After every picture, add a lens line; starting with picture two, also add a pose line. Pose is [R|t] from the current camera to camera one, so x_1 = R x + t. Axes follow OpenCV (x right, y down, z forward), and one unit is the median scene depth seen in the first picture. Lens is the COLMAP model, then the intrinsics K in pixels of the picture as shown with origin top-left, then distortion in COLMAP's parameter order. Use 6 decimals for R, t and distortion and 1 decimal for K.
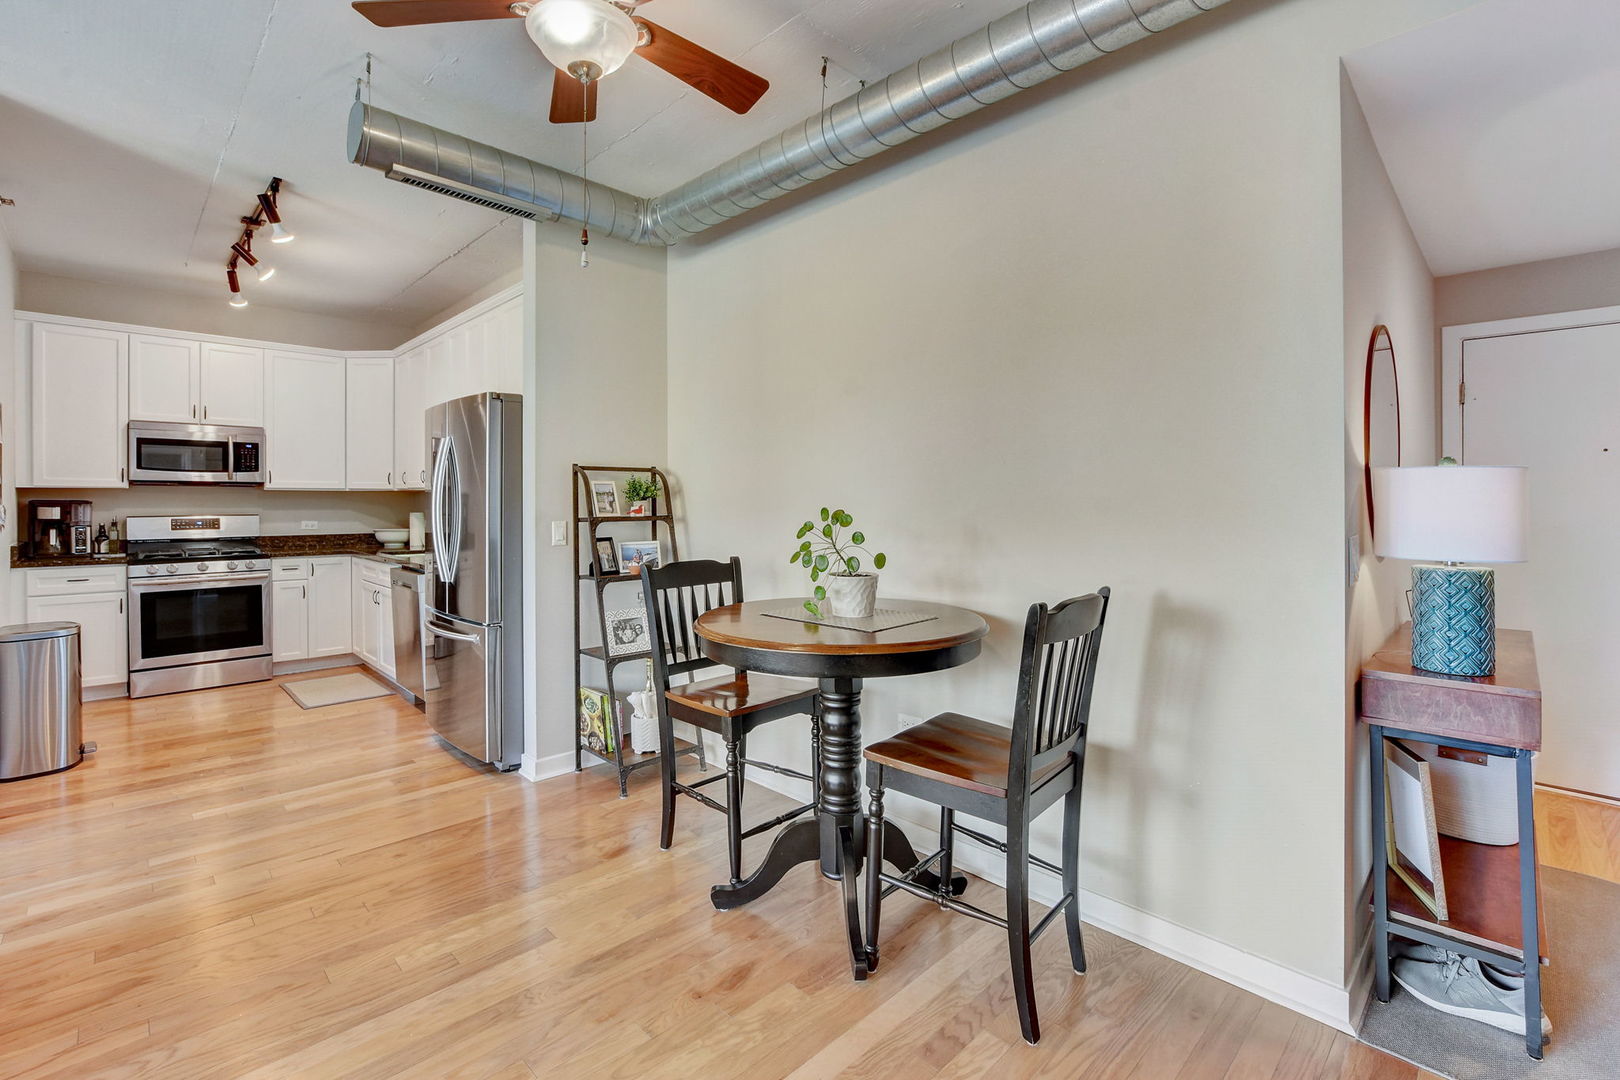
lens RADIAL K [[721.4, 0, 809.6], [0, 721.4, 505.7], [0, 0, 1]] dist [-0.020290, 0.000639]
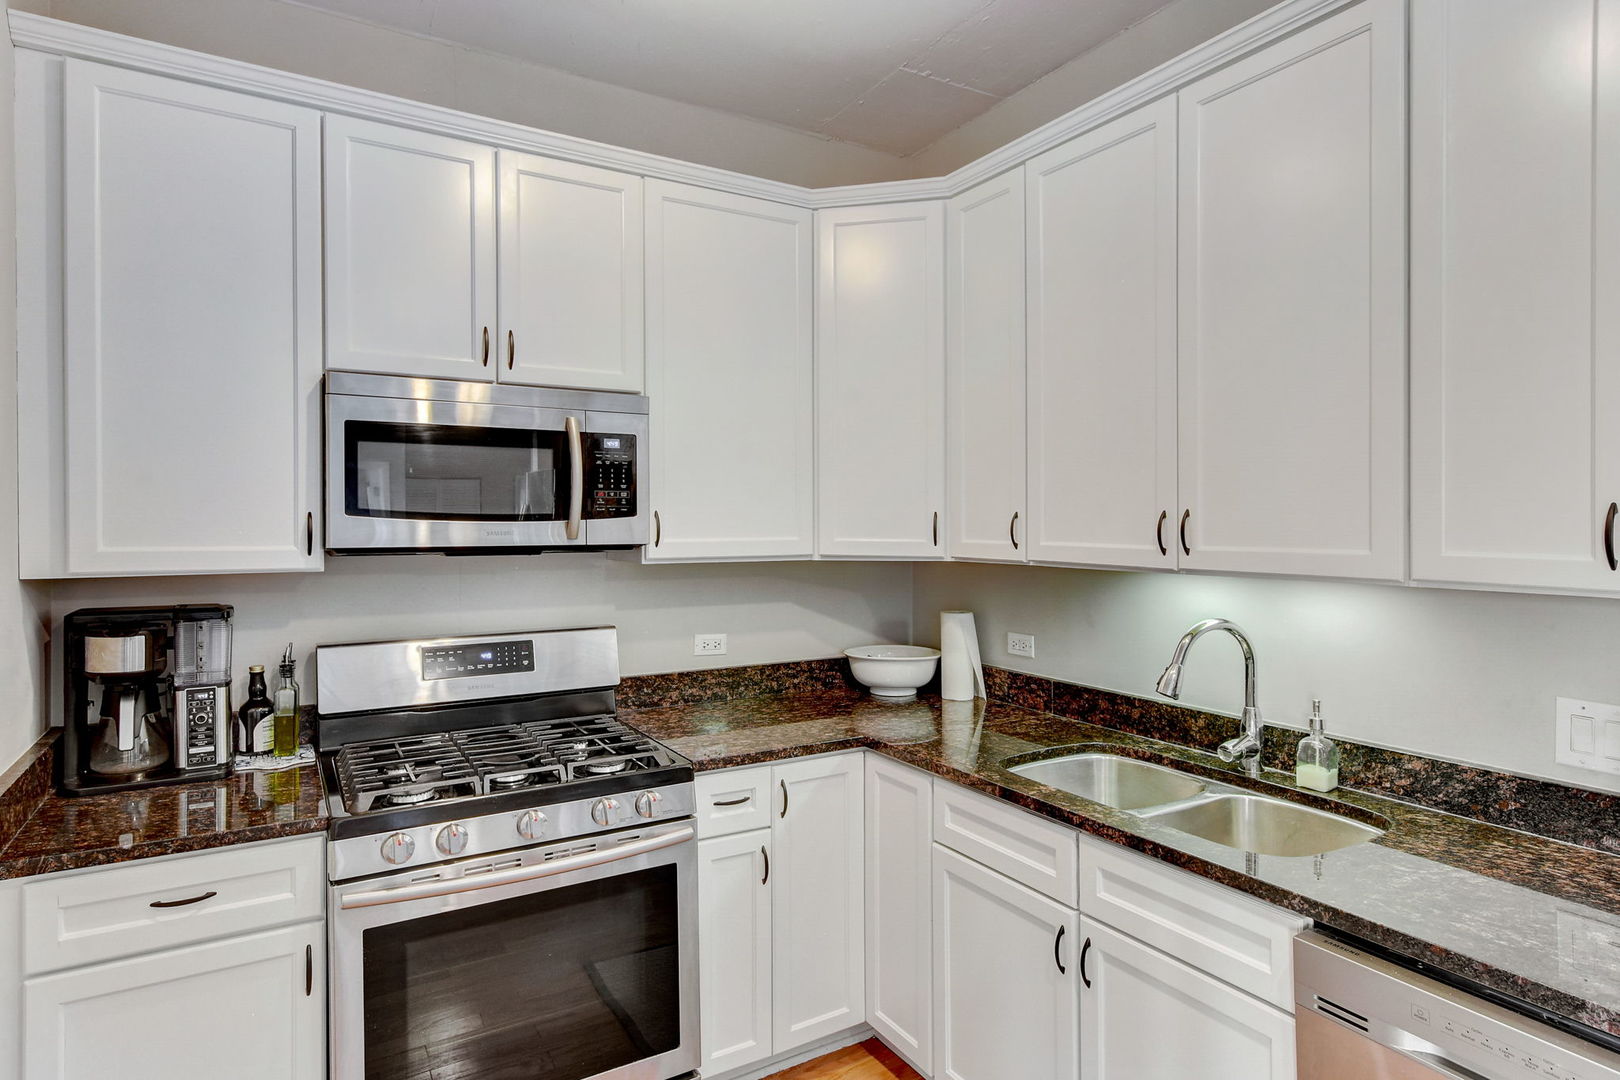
lens RADIAL K [[884.6, 0, 817.0], [0, 884.6, 524.7], [0, 0, 1]] dist [-0.002176, 0.000435]
pose [[0.973288, -0.002654, -0.229574, -0.650704], [0.002206, 0.999995, -0.002209, -0.046574], [0.229579, 0.001644, 0.973289, 0.658500]]
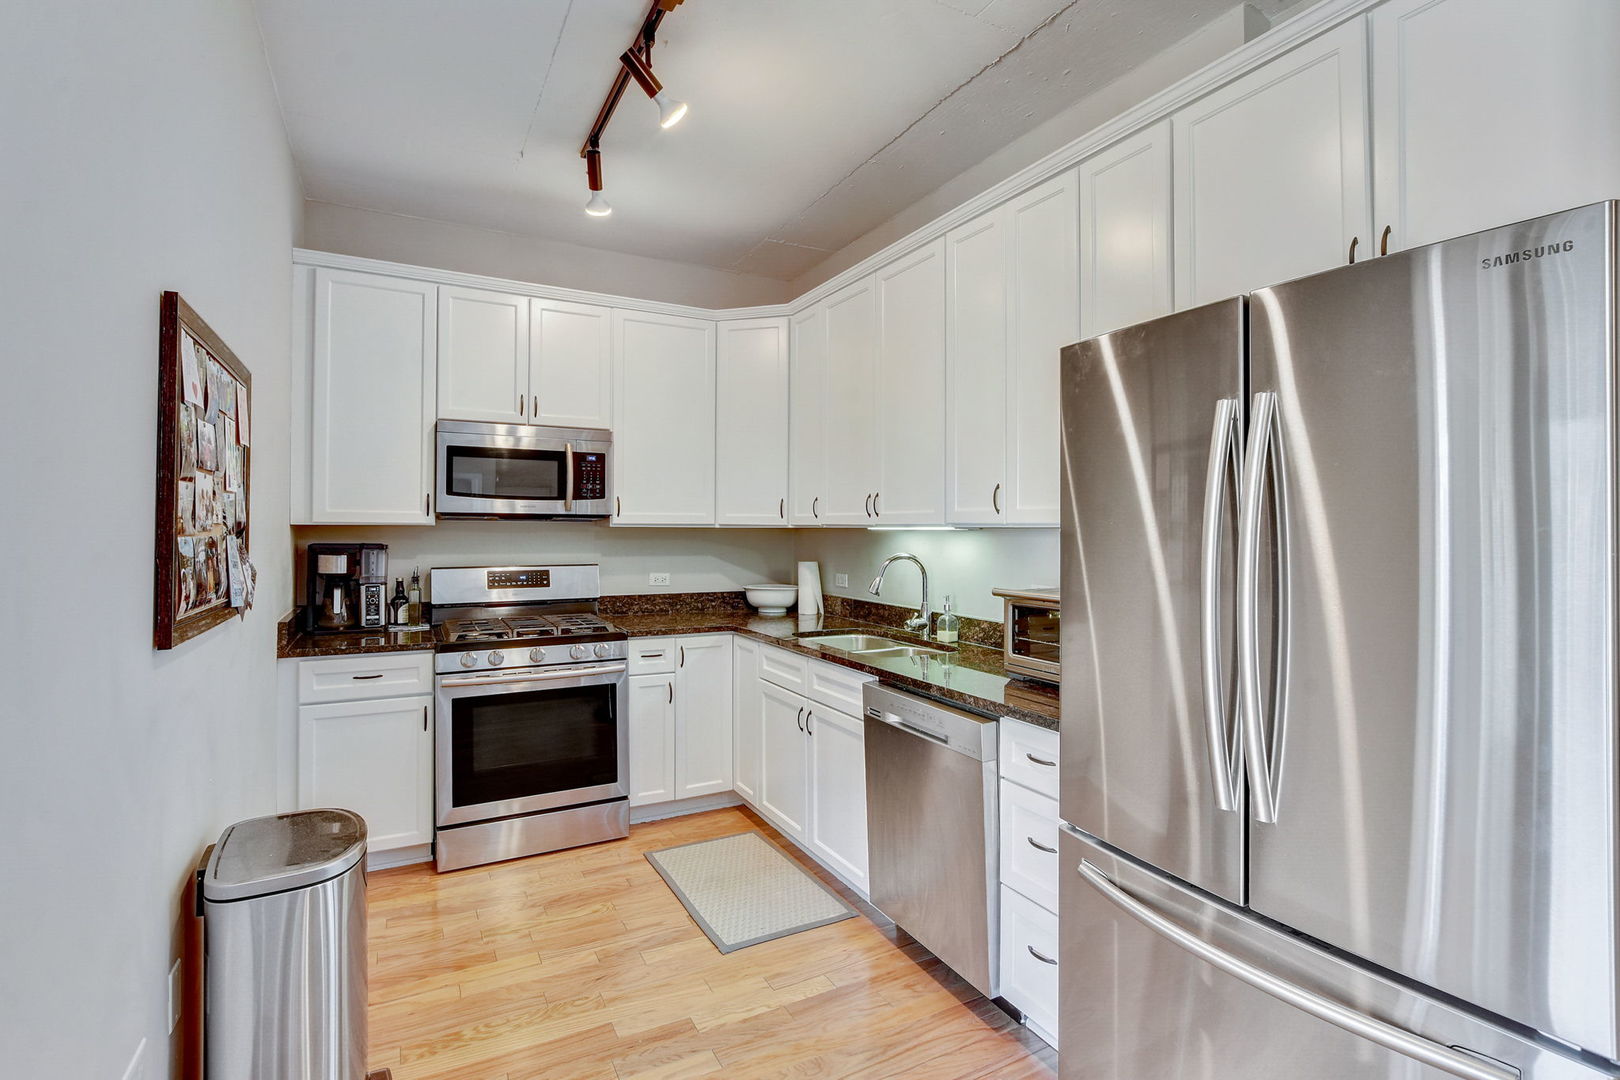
lens RADIAL K [[758.7, 0, 807.9], [0, 758.7, 523.0], [0, 0, 1]] dist [-0.022591, -0.000082]
pose [[0.959646, 0.000524, -0.281211, -0.456976], [-0.004716, 0.999888, -0.014228, -0.019004], [0.281172, 0.014980, 0.959540, 0.450650]]
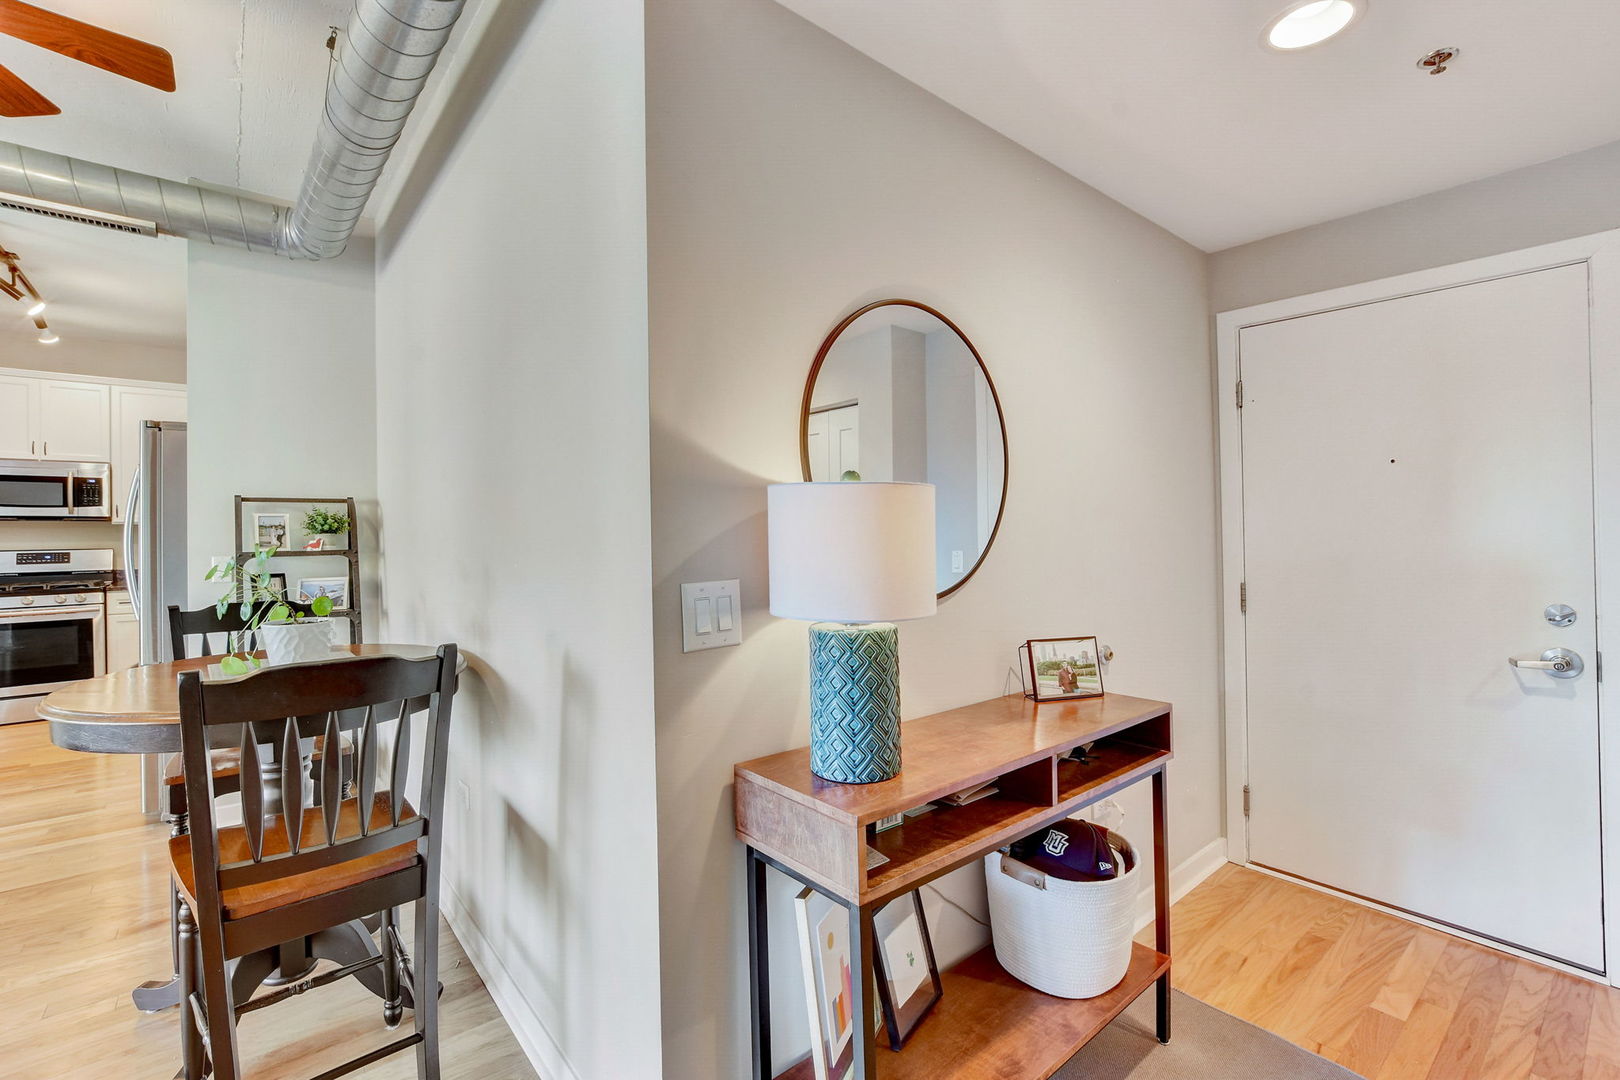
lens RADIAL K [[712.7, 0, 809.6], [0, 712.7, 527.0], [0, 0, 1]] dist [-0.011802, 0.000708]
pose [[0.995766, -0.007183, -0.091638, 0.354740], [0.006313, 0.999932, -0.009779, -0.002257], [0.091702, 0.009159, 0.995744, 0.107474]]
